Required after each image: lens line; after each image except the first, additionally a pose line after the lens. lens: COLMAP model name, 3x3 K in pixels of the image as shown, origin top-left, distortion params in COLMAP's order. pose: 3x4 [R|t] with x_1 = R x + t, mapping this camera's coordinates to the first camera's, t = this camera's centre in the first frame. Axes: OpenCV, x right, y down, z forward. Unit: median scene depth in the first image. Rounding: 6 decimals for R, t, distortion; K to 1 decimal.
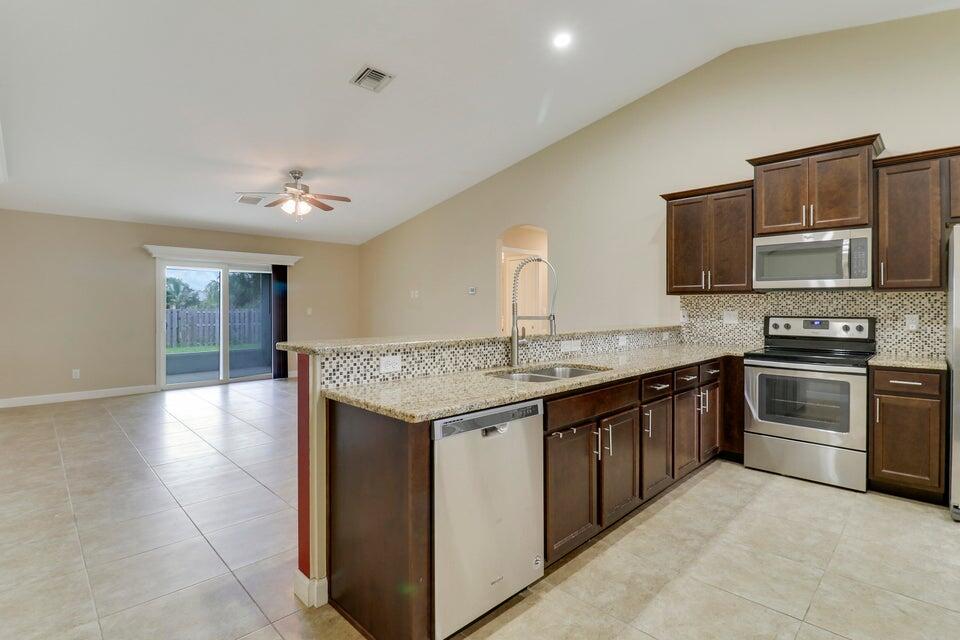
lens RADIAL K [[460.0, 0, 484.3], [0, 460.0, 305.9], [0, 0, 1]] dist [-0.000888, -0.015339]
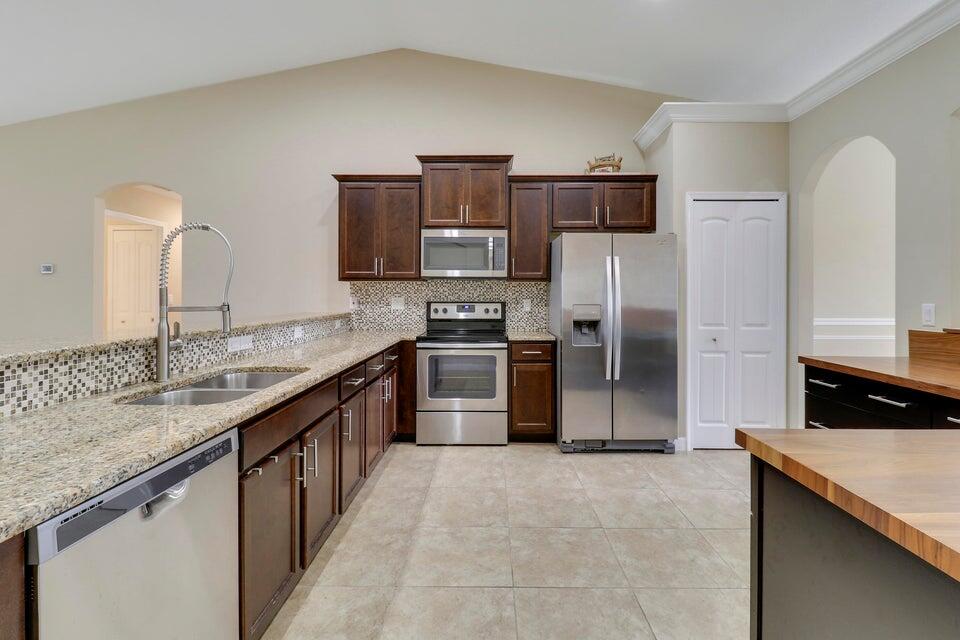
lens RADIAL K [[450.9, 0, 489.8], [0, 450.9, 290.6], [0, 0, 1]] dist [0.001571, -0.013098]
pose [[0.712409, 0.004356, 0.701751, -0.040393], [-0.001337, 0.999987, -0.004850, 0.000383], [-0.701763, 0.002517, 0.712406, 0.135205]]
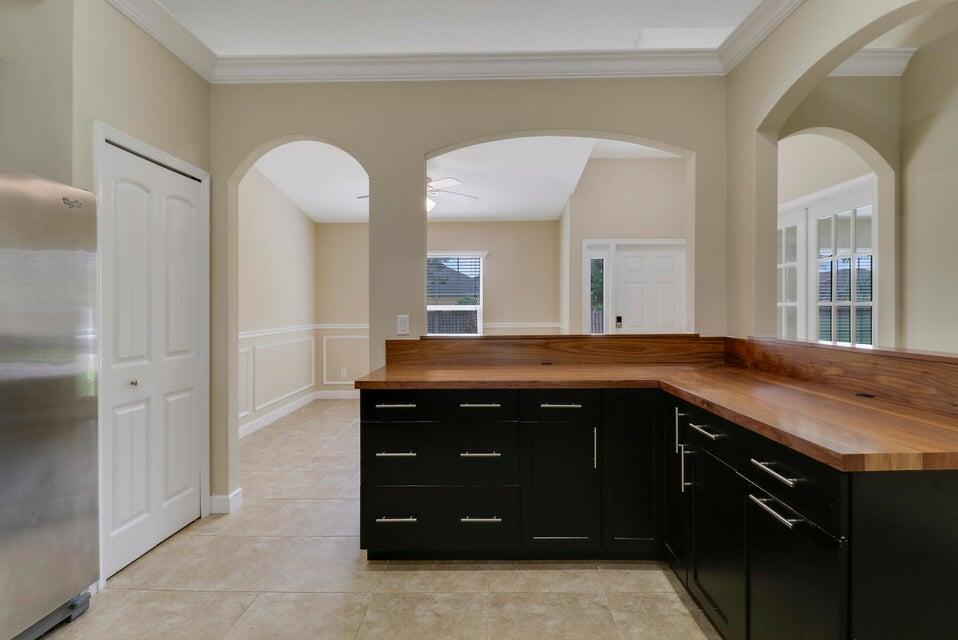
lens RADIAL K [[459.8, 0, 486.2], [0, 459.8, 309.6], [0, 0, 1]] dist [-0.015076, -0.000388]
pose [[-0.697838, -0.000667, 0.716256, 0.240088], [0.004713, 0.999974, 0.005522, 0.003504], [-0.716240, 0.007229, -0.697816, 0.572115]]
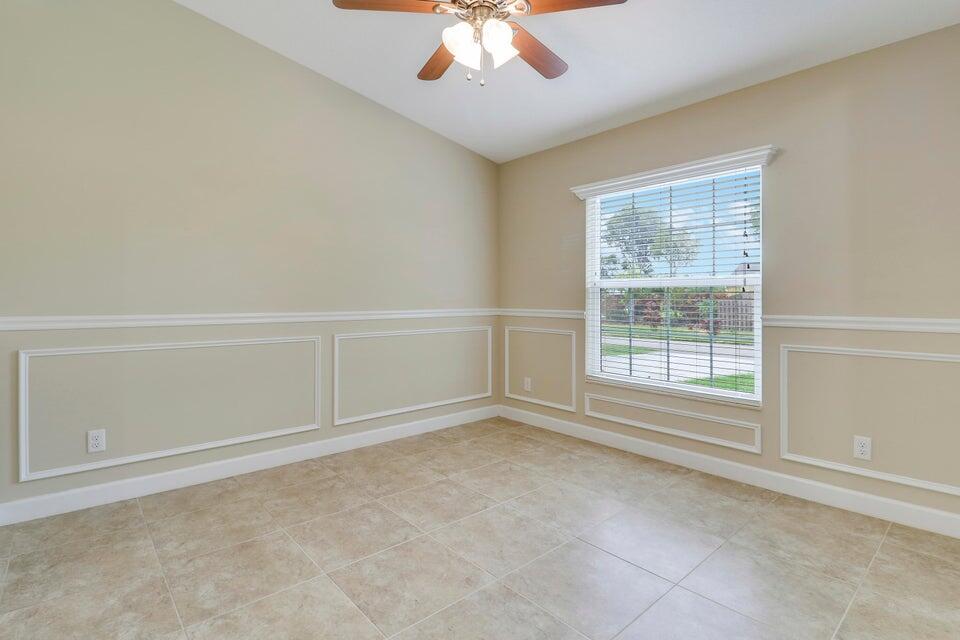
lens RADIAL K [[469.0, 0, 487.9], [0, 469.0, 293.4], [0, 0, 1]] dist [-0.000662, -0.012984]
pose [[0.058791, 0.007750, 0.998240, 0.685290], [-0.000655, 0.999970, -0.007725, 0.034580], [-0.998270, -0.000200, 0.058795, -0.201721]]
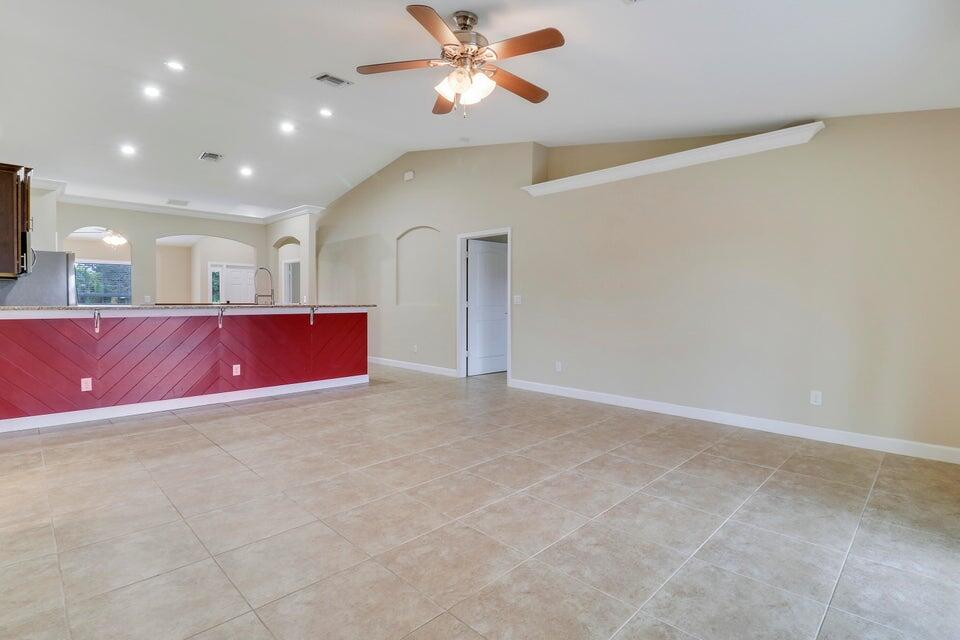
lens RADIAL K [[460.0, 0, 484.3], [0, 460.0, 305.9], [0, 0, 1]] dist [-0.000888, -0.015339]
pose [[-0.999950, -0.002203, -0.009760, -0.632296], [-0.002297, 0.999951, 0.009599, 0.036395], [0.009738, 0.009621, -0.999906, 2.226228]]
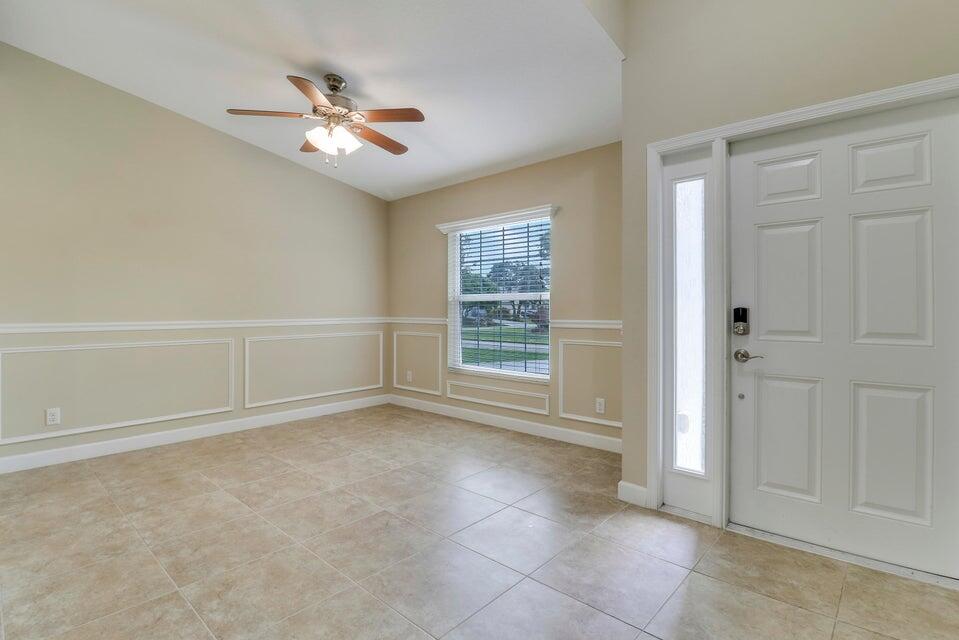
lens RADIAL K [[460.9, 0, 489.9], [0, 460.9, 305.9], [0, 0, 1]] dist [-0.002371, -0.011853]
pose [[-0.056334, 0.005325, 0.998398, 0.391917], [0.002744, 0.999983, -0.005179, 0.035585], [-0.998408, 0.002448, -0.056348, -0.398410]]
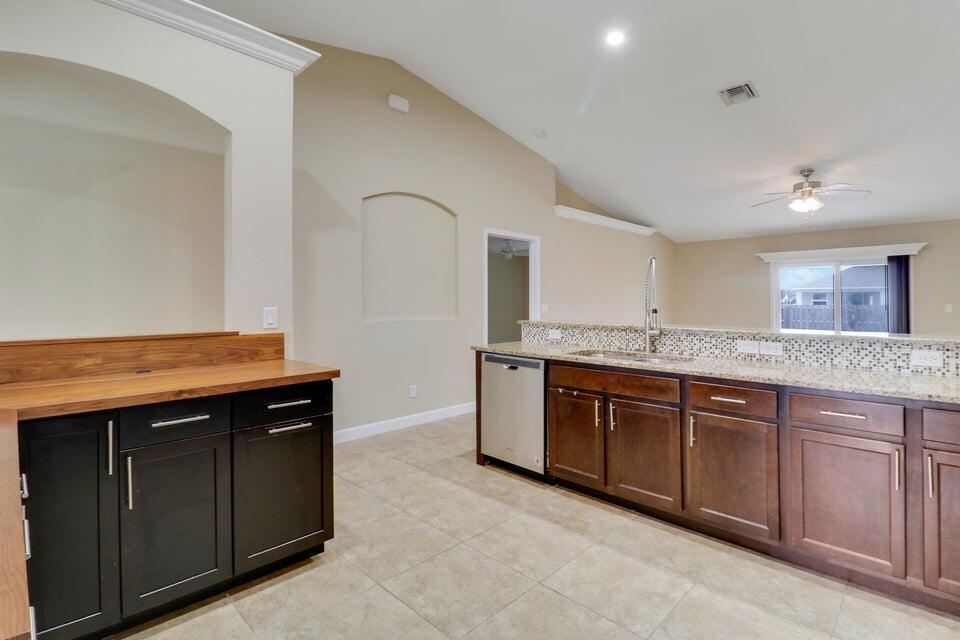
lens RADIAL K [[469.0, 0, 487.9], [0, 469.0, 293.4], [0, 0, 1]] dist [-0.000662, -0.012984]
pose [[0.015455, -0.017215, -0.999732, 0.899973], [-0.002206, 0.999849, -0.017251, 0.001770], [0.999878, 0.002472, 0.015414, 0.411931]]
